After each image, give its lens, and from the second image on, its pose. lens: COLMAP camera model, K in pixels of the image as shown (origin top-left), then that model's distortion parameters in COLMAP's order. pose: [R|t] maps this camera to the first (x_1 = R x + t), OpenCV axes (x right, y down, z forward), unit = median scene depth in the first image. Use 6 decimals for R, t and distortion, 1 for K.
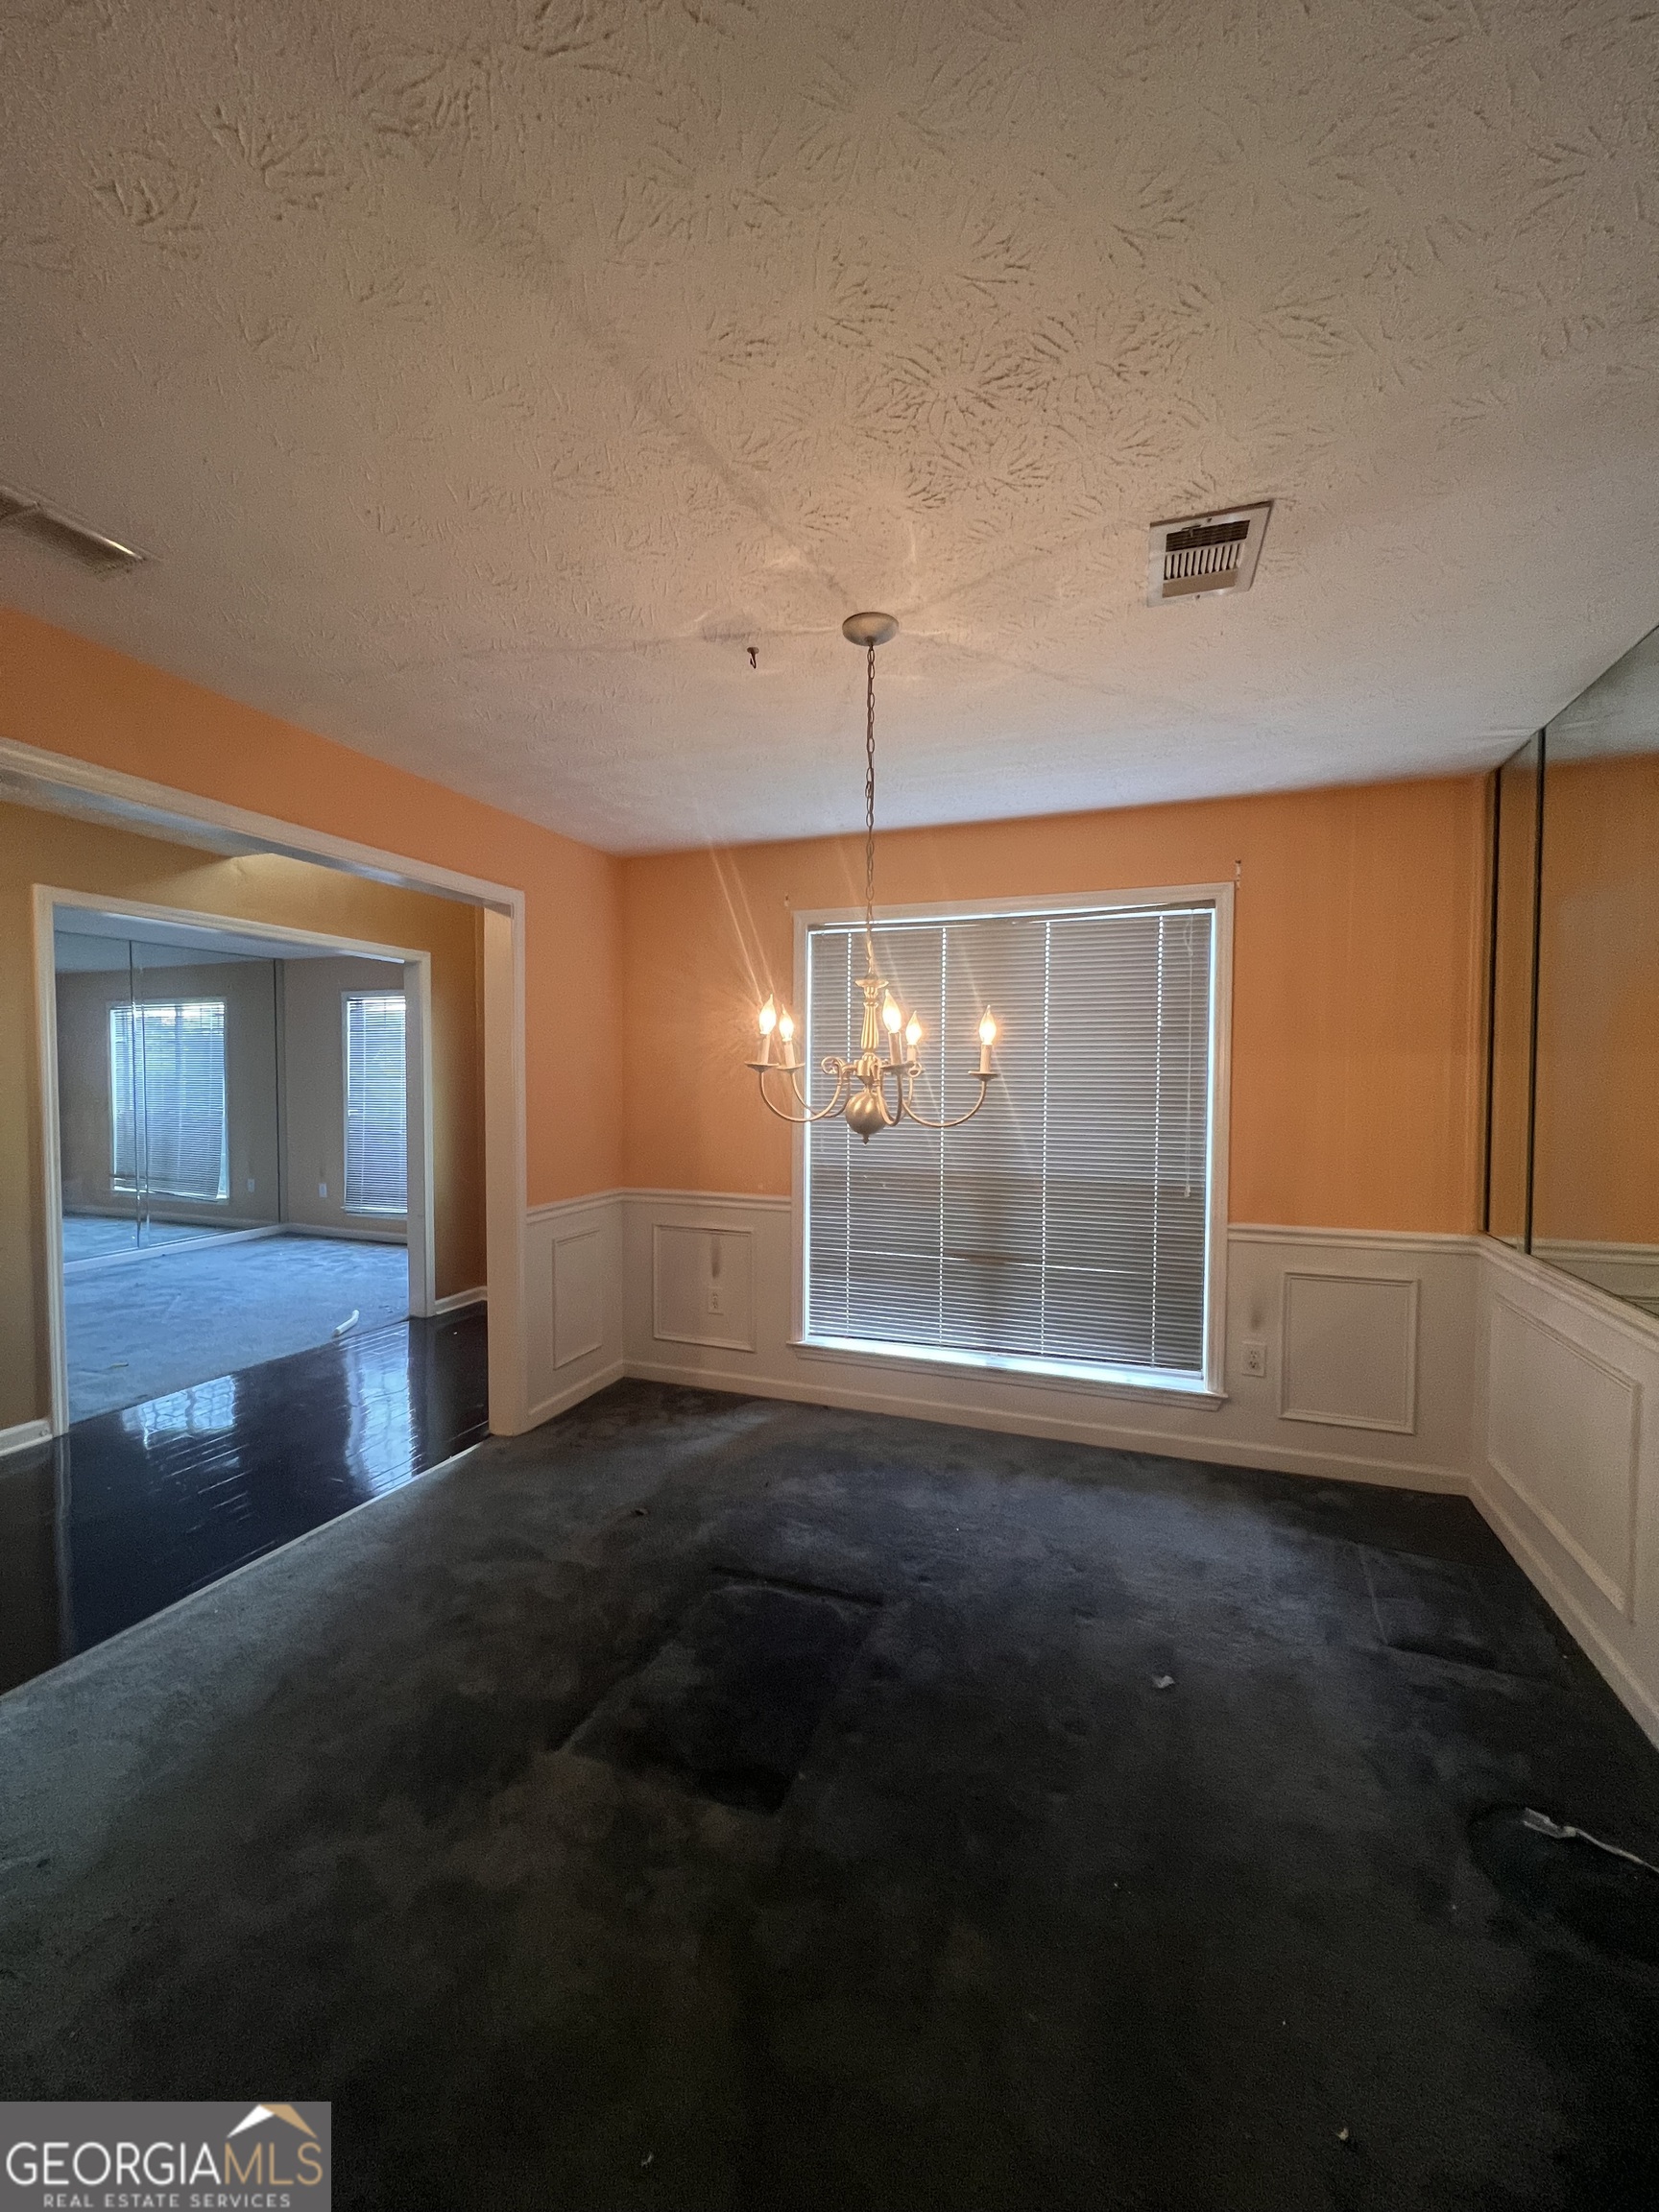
lens RADIAL K [[890.2, 0, 827.5], [0, 890.2, 1101.7], [0, 0, 1]] dist [-0.002544, 0.000193]
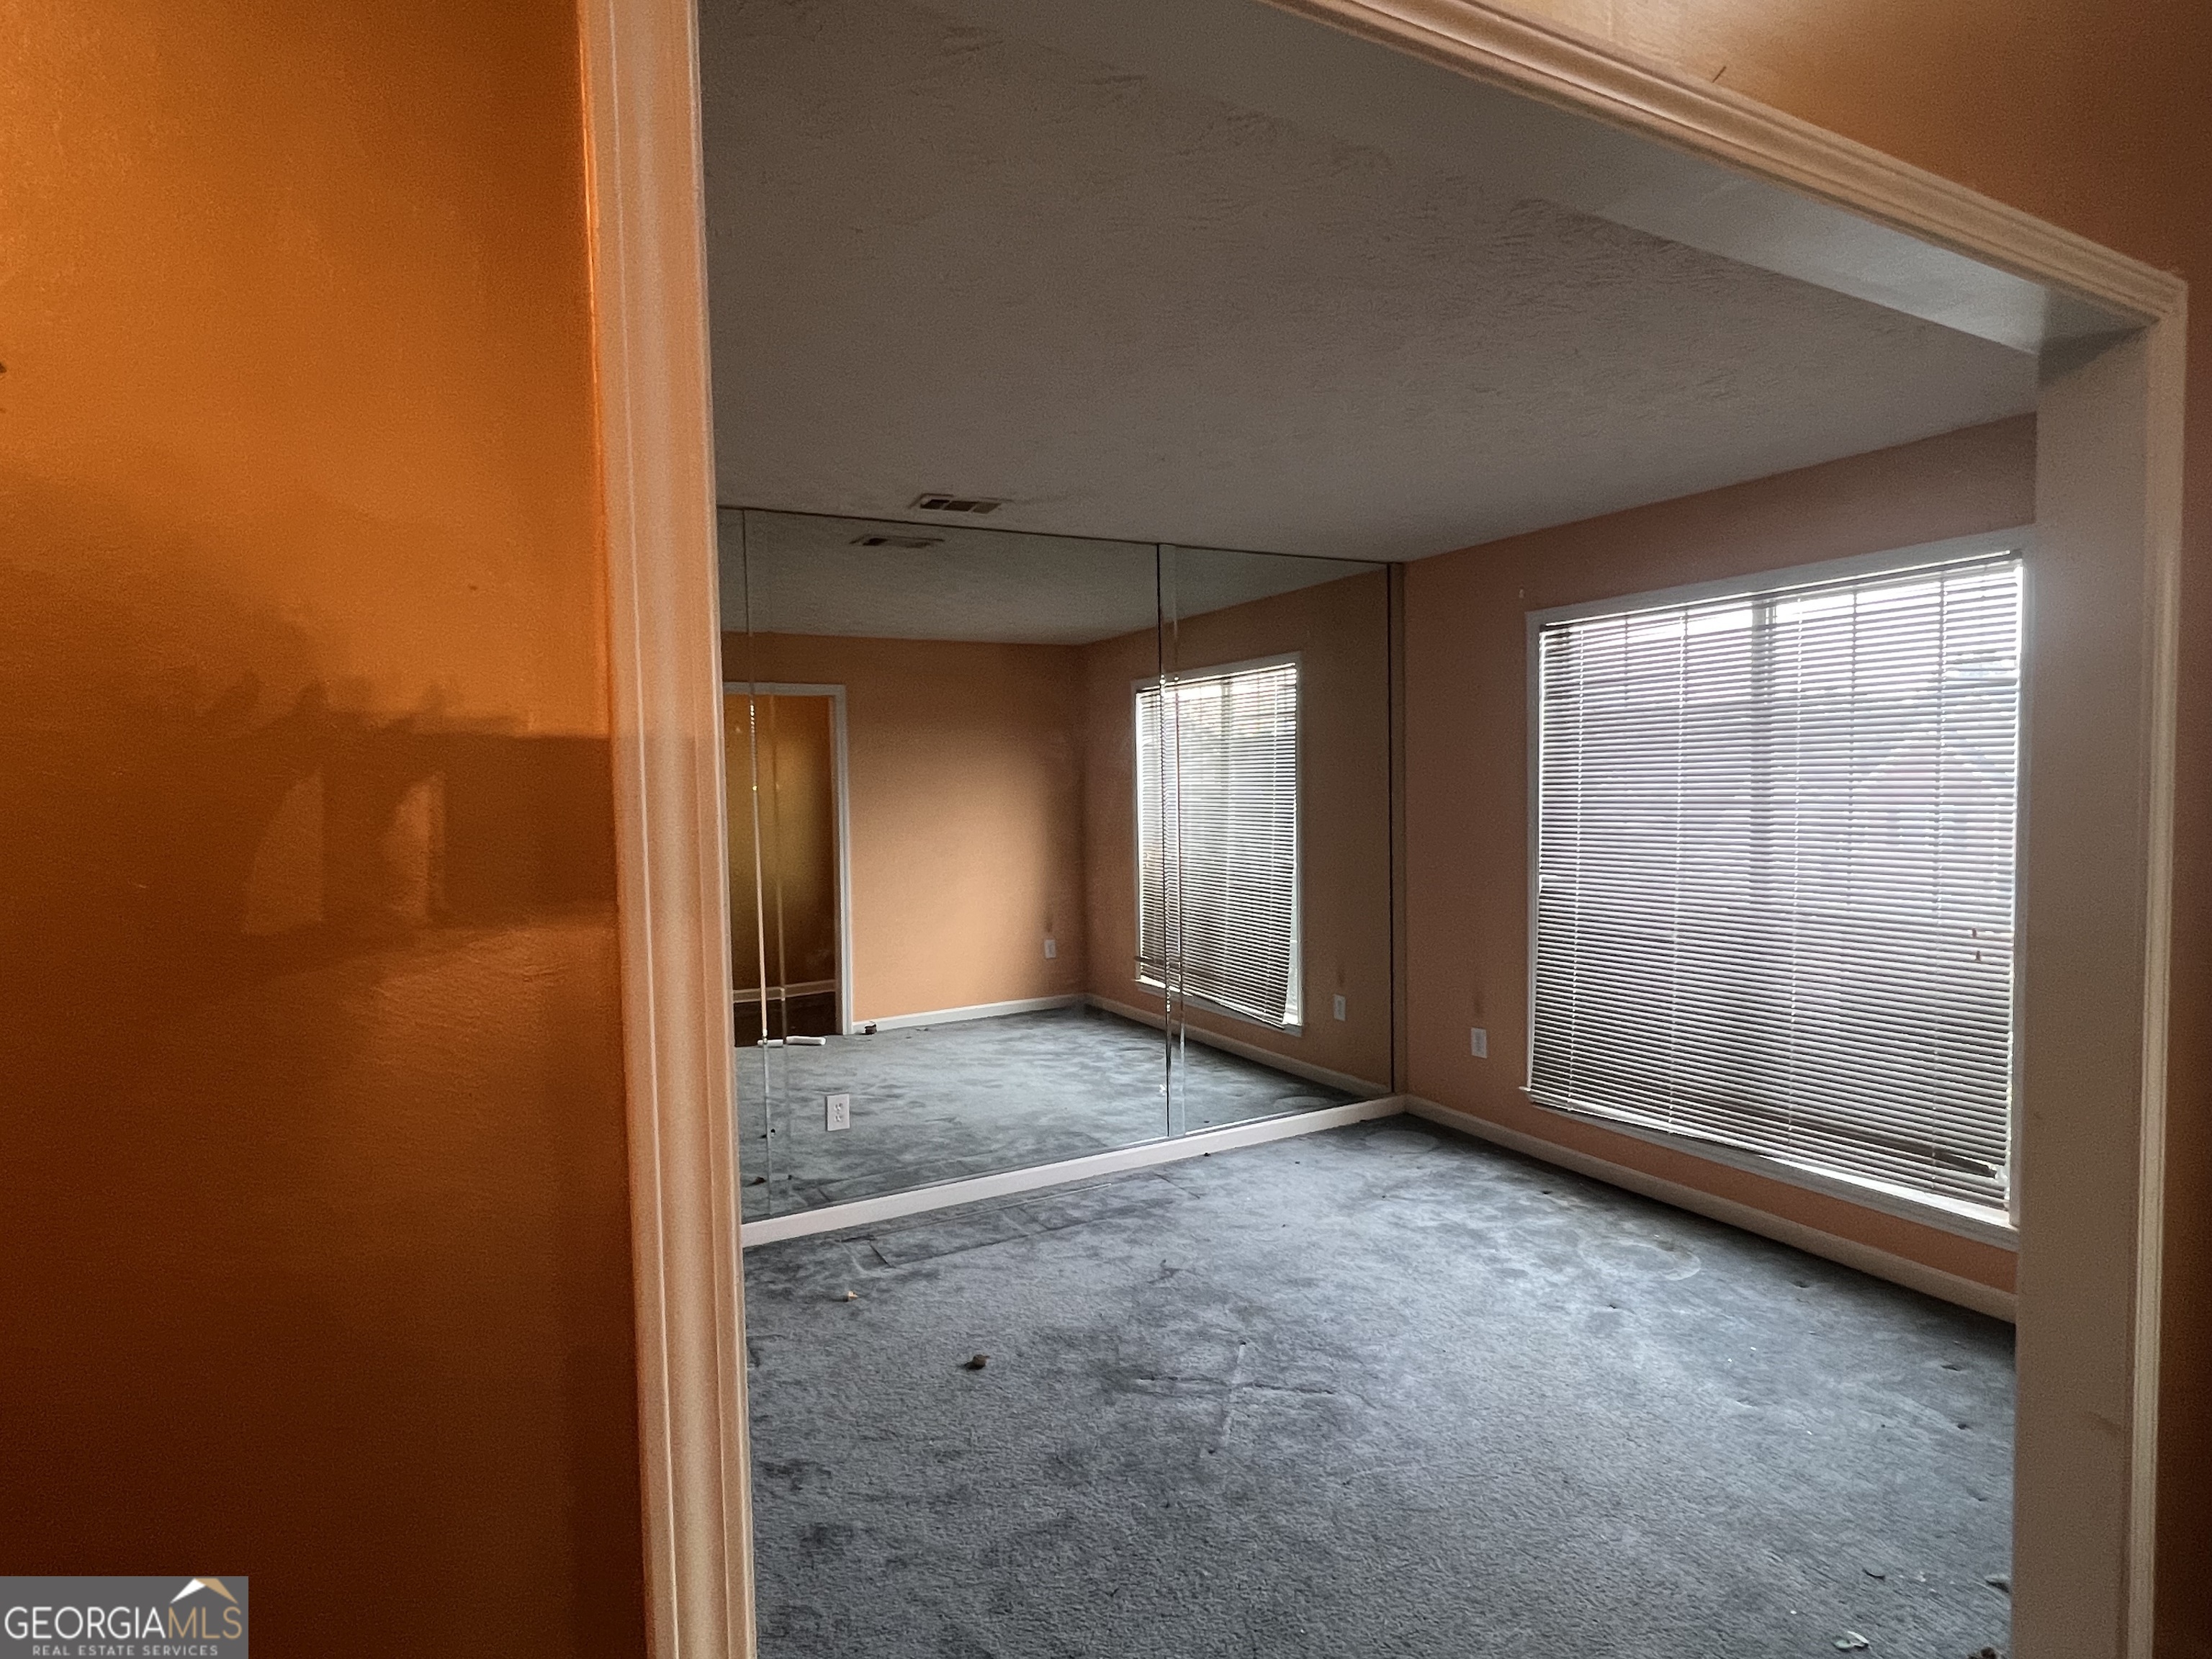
lens RADIAL K [[1180.6, 0, 1101.1], [0, 1180.6, 834.1], [0, 0, 1]] dist [-0.001462, -0.000006]
pose [[0.750826, 0.012991, -0.660372, -0.290050], [-0.000899, 0.999826, 0.018647, -0.020820], [0.660499, -0.013407, 0.750707, 0.378451]]
